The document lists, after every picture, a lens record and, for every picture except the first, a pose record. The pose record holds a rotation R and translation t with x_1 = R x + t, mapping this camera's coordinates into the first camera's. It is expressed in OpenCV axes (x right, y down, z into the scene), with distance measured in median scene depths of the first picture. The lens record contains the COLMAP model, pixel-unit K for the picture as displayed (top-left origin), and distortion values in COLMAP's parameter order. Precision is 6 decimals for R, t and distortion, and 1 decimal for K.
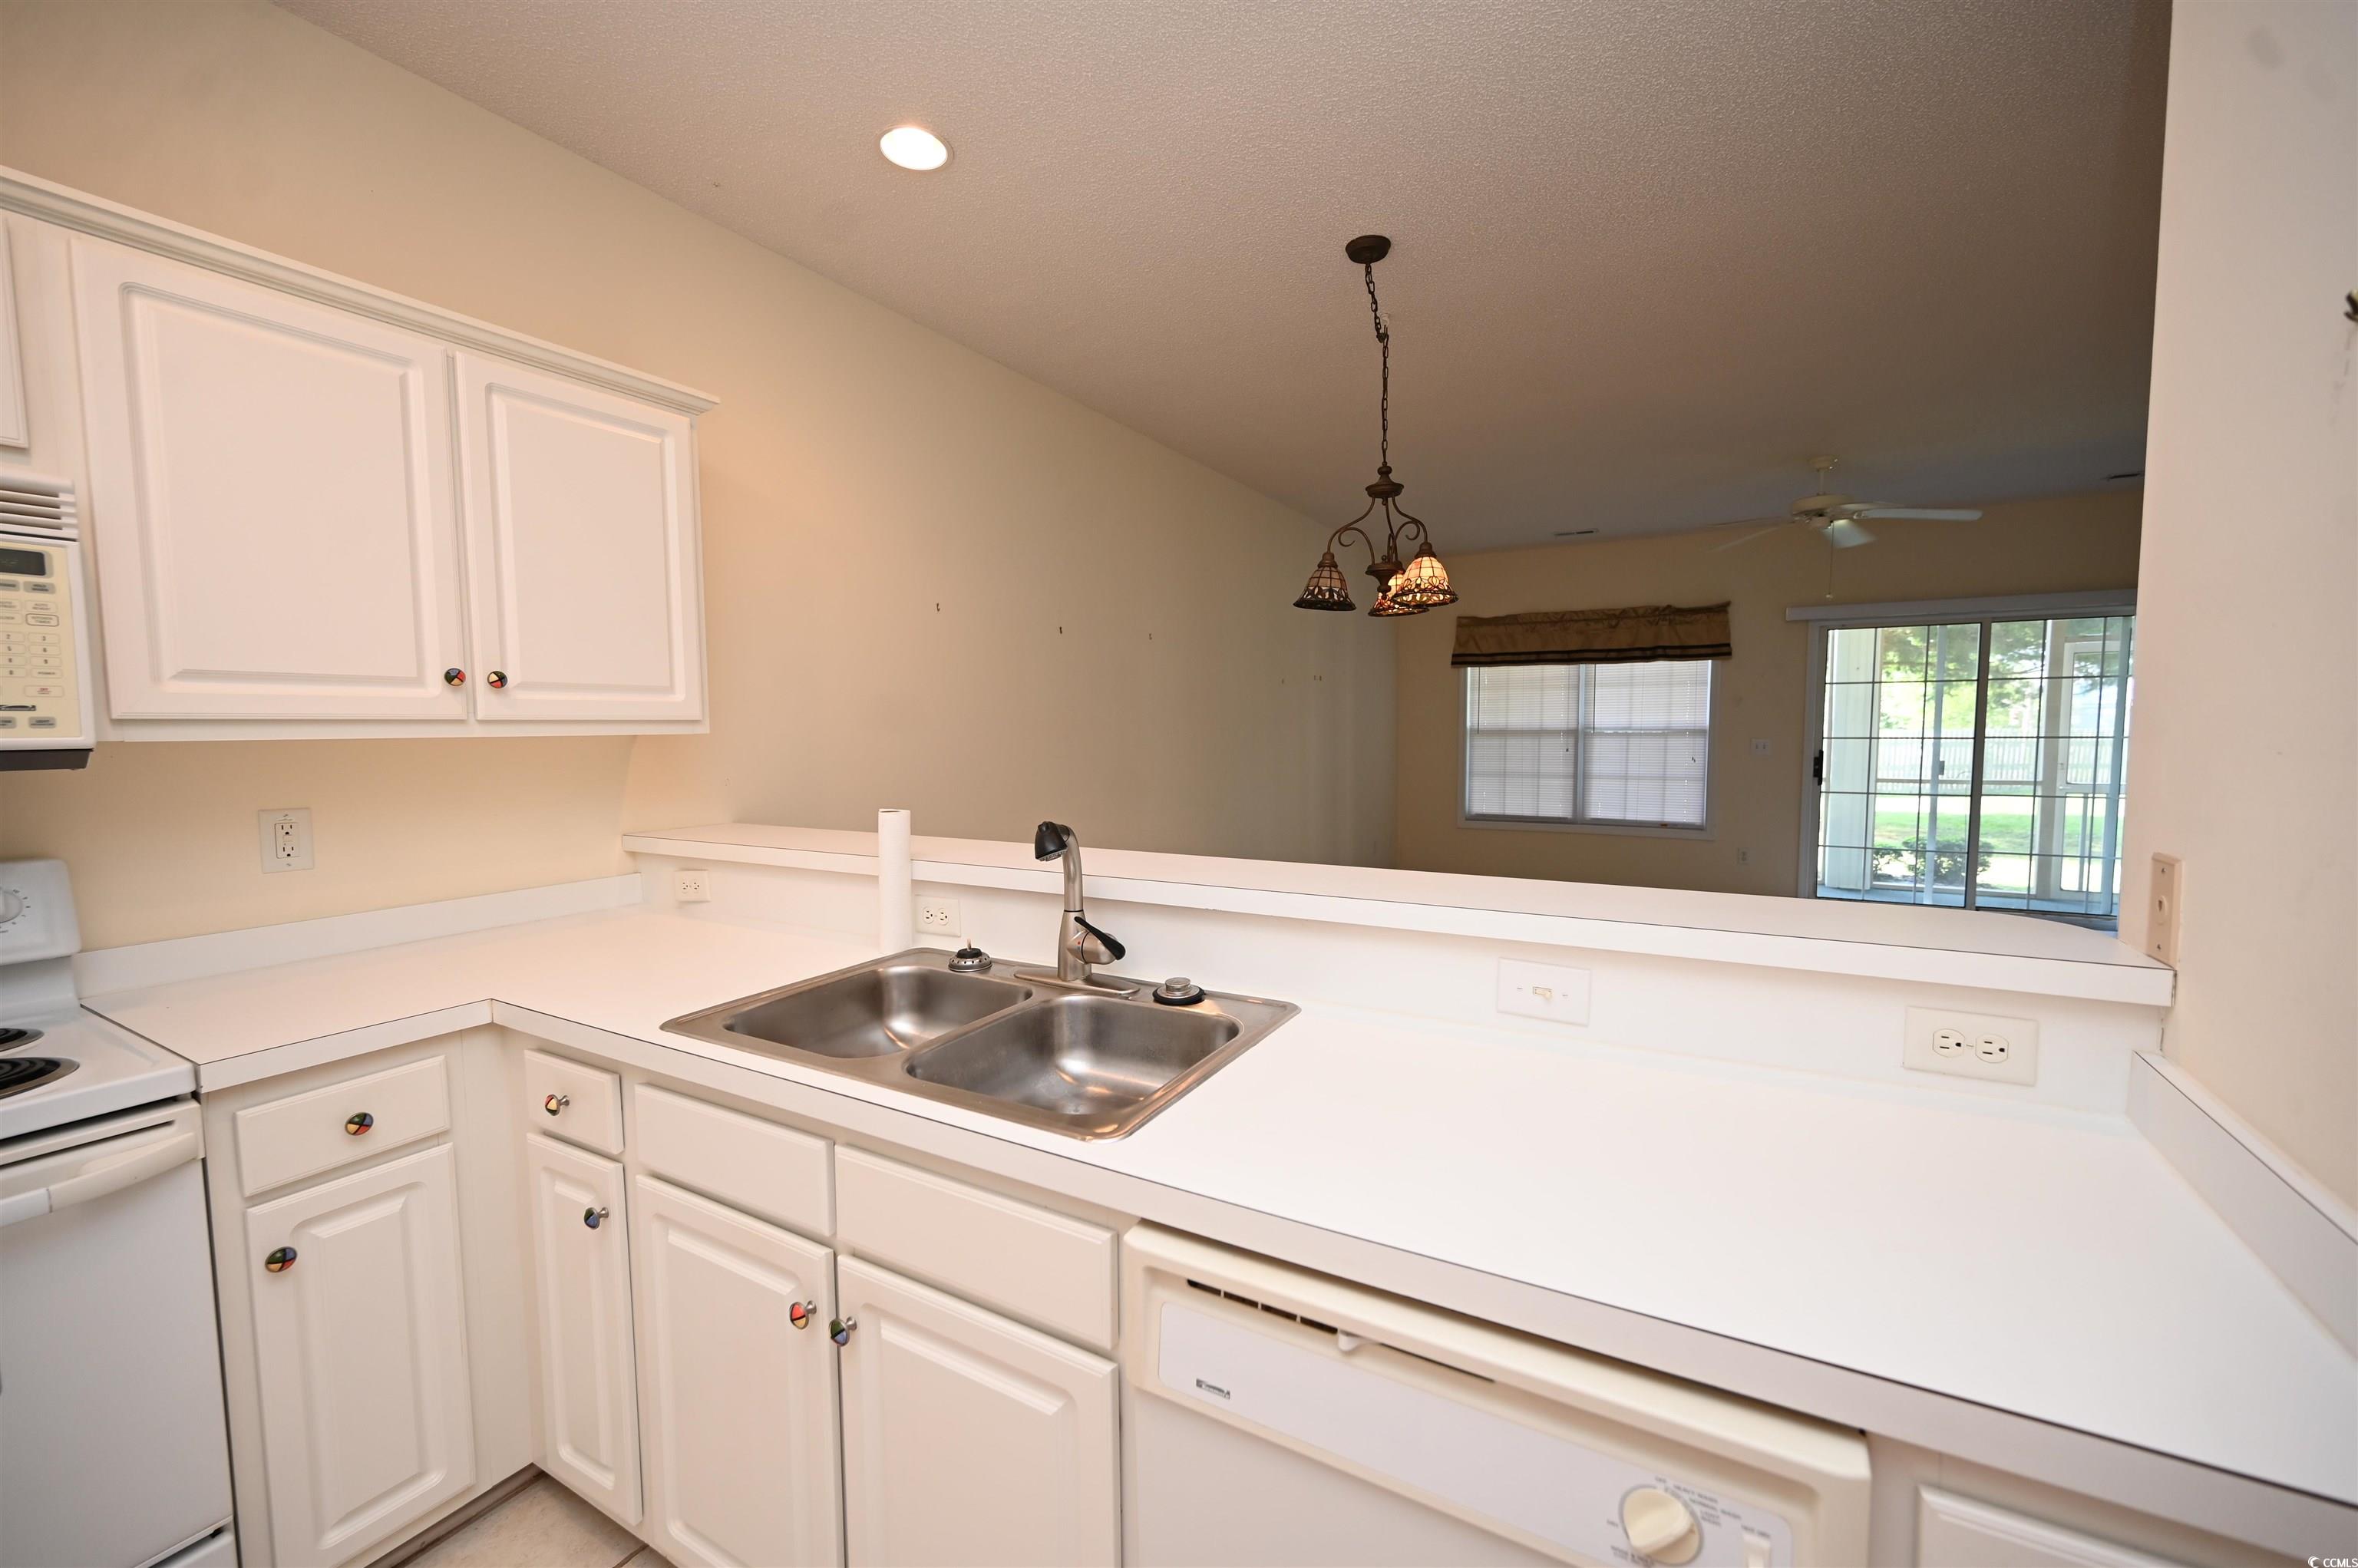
lens RADIAL K [[927.9, 0, 1176.3], [0, 927.9, 790.4], [0, 0, 1]] dist [-0.001588, 0.000058]
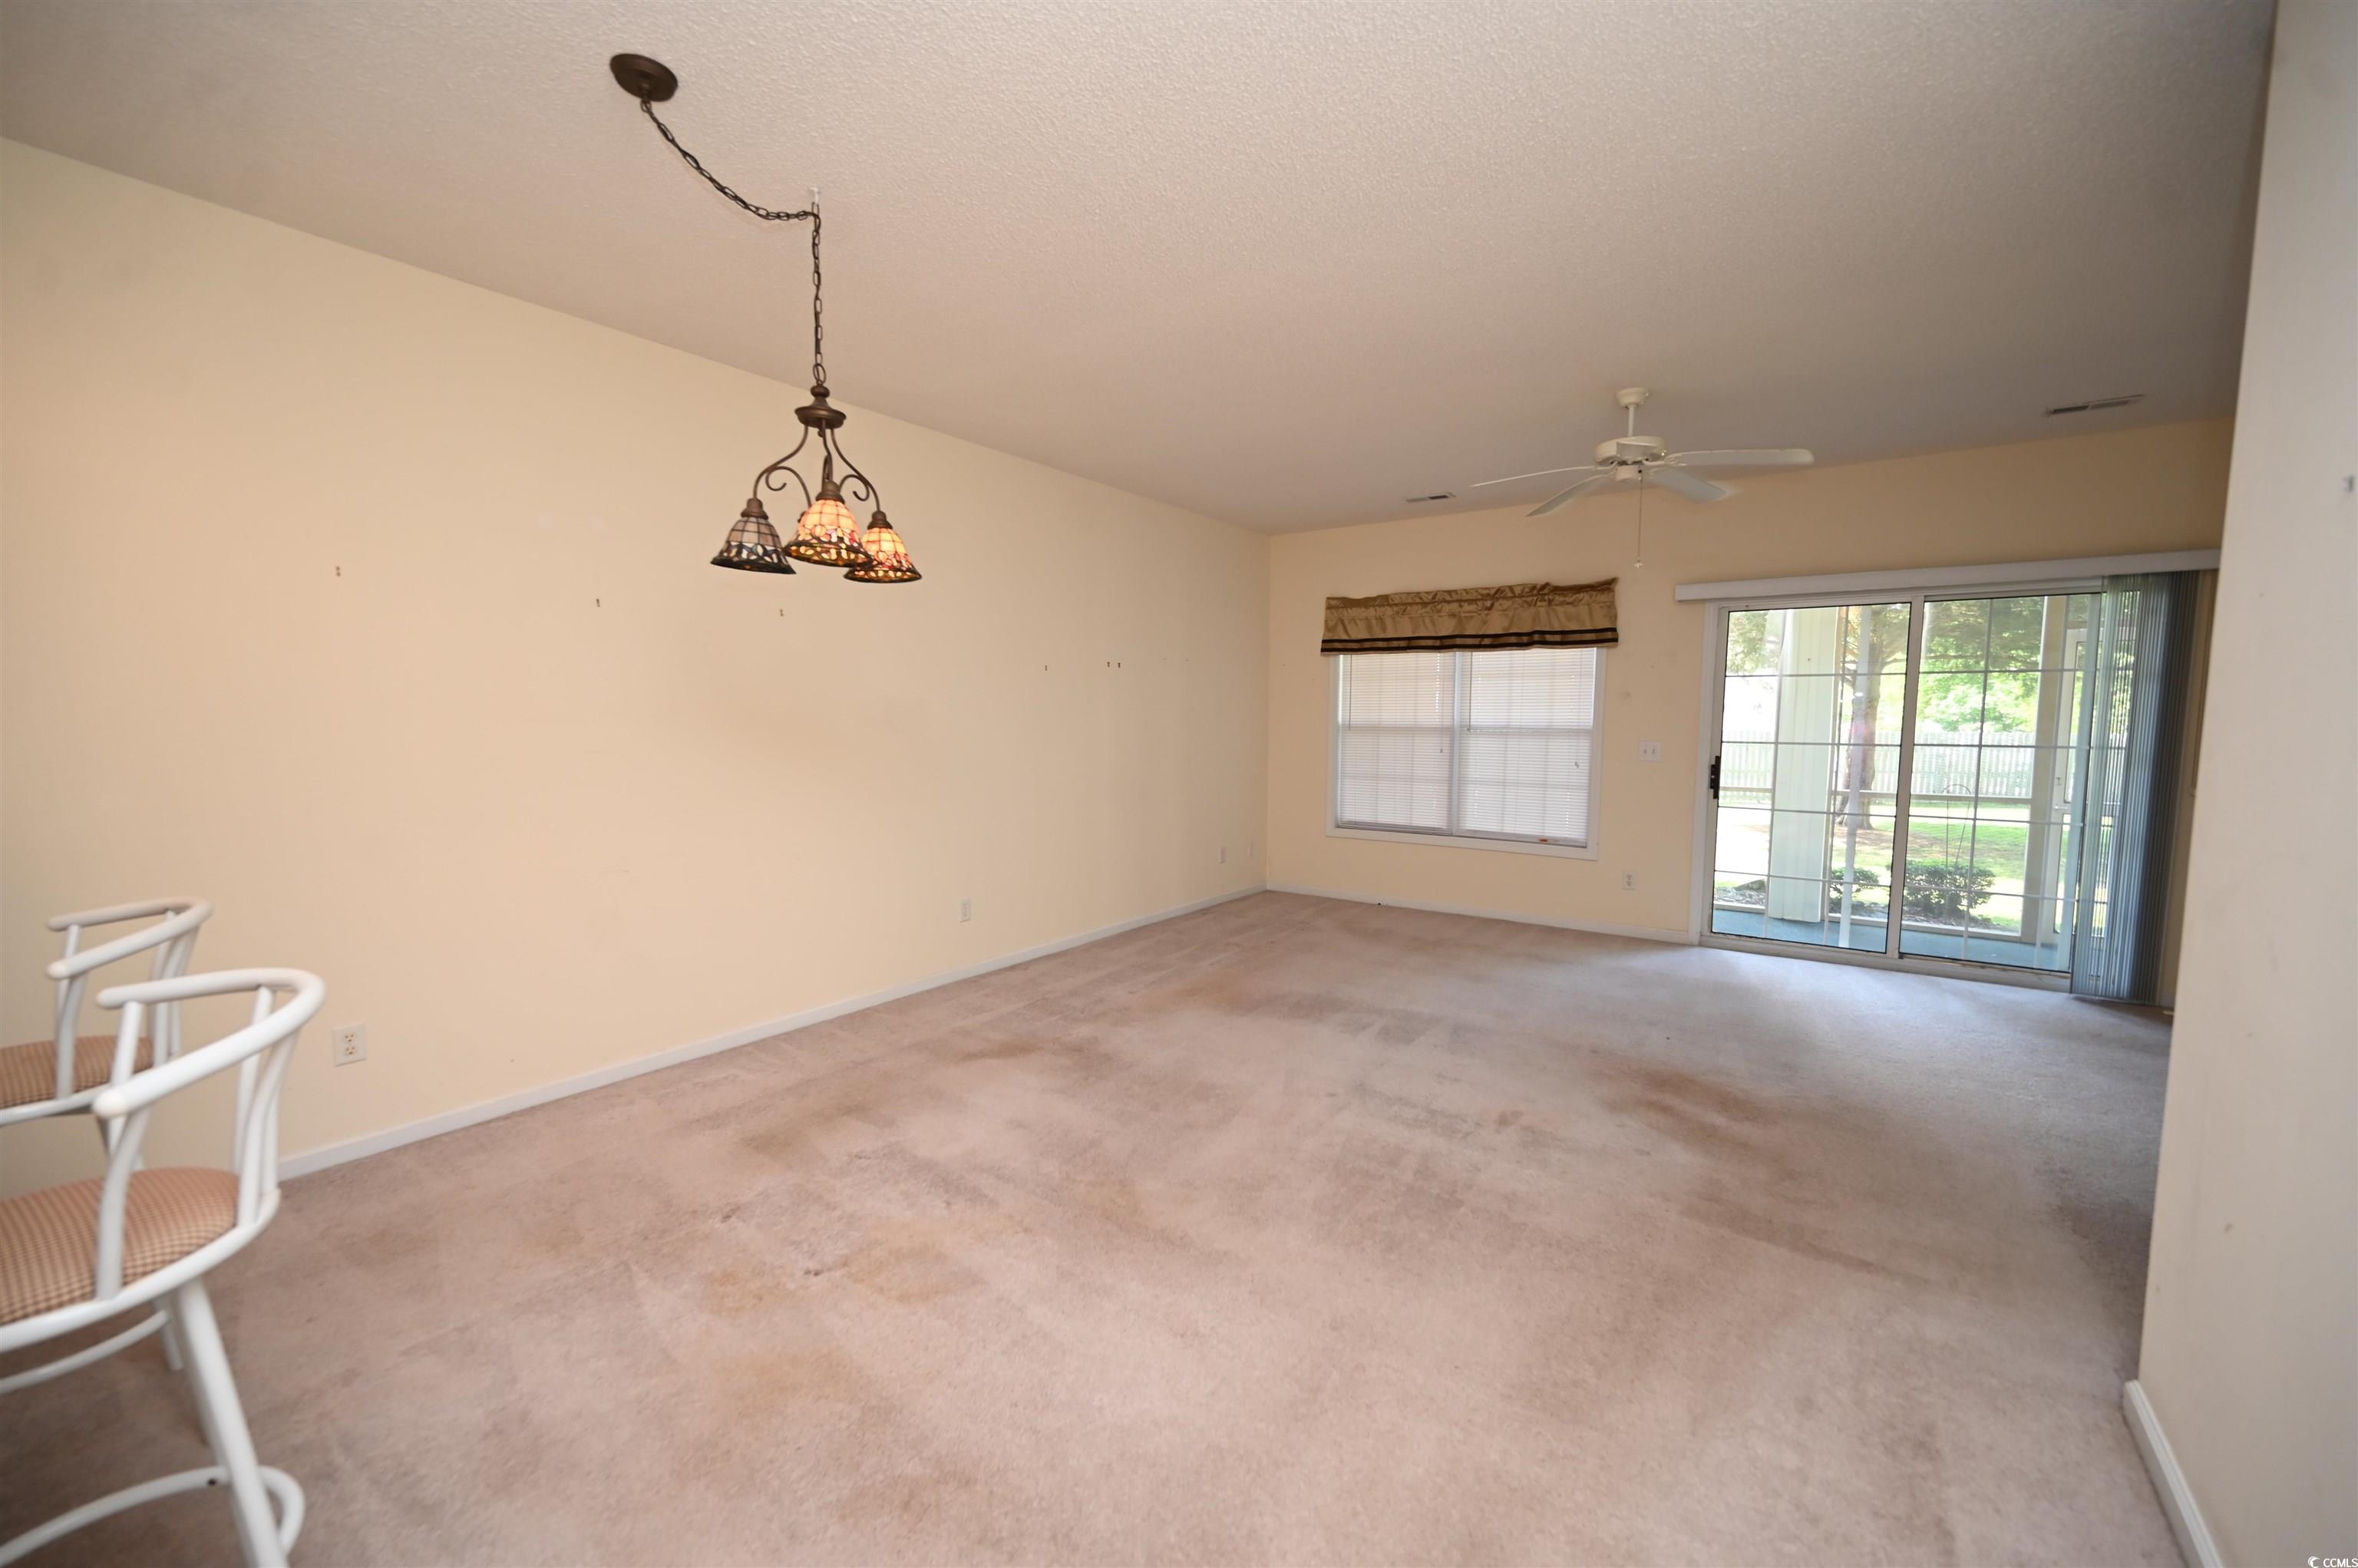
lens RADIAL K [[927.9, 0, 1166.4], [0, 927.9, 777.7], [0, 0, 1]] dist [-0.001588, 0.000058]
pose [[0.993888, 0.021099, -0.108362, 0.610767], [-0.021542, 0.999764, -0.002920, -0.023823], [0.108275, 0.005237, 0.994107, 0.255530]]
